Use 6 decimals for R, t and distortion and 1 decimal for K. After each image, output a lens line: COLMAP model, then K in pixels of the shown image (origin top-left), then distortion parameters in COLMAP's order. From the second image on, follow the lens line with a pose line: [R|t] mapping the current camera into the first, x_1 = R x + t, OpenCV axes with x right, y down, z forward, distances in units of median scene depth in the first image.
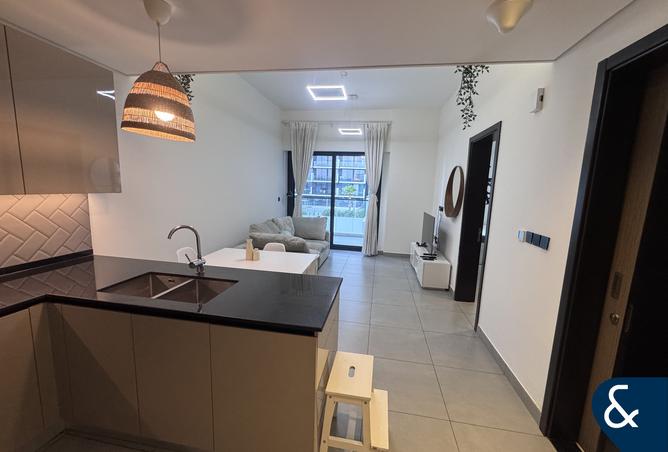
lens RADIAL K [[271.5, 0, 331.9], [0, 271.5, 225.1], [0, 0, 1]] dist [0.001919, 0.000150]
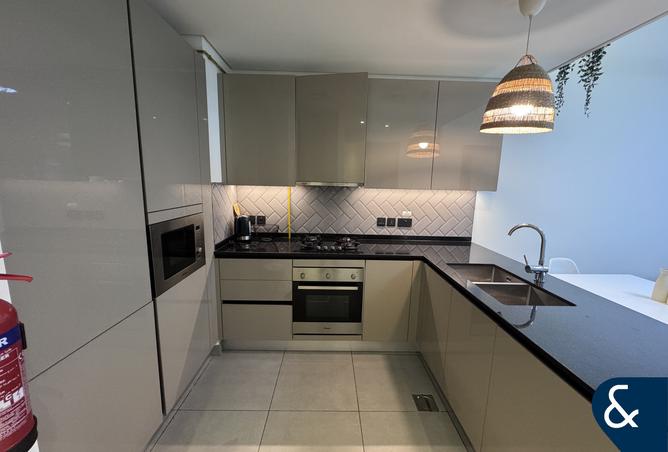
lens RADIAL K [[271.5, 0, 332.7], [0, 271.5, 225.8], [0, 0, 1]] dist [0.001919, 0.000150]
pose [[0.194514, 0.129041, -0.972375, 0.226959], [-0.160786, 0.982095, 0.098168, 0.022736], [0.967632, 0.137249, 0.211779, 0.154117]]
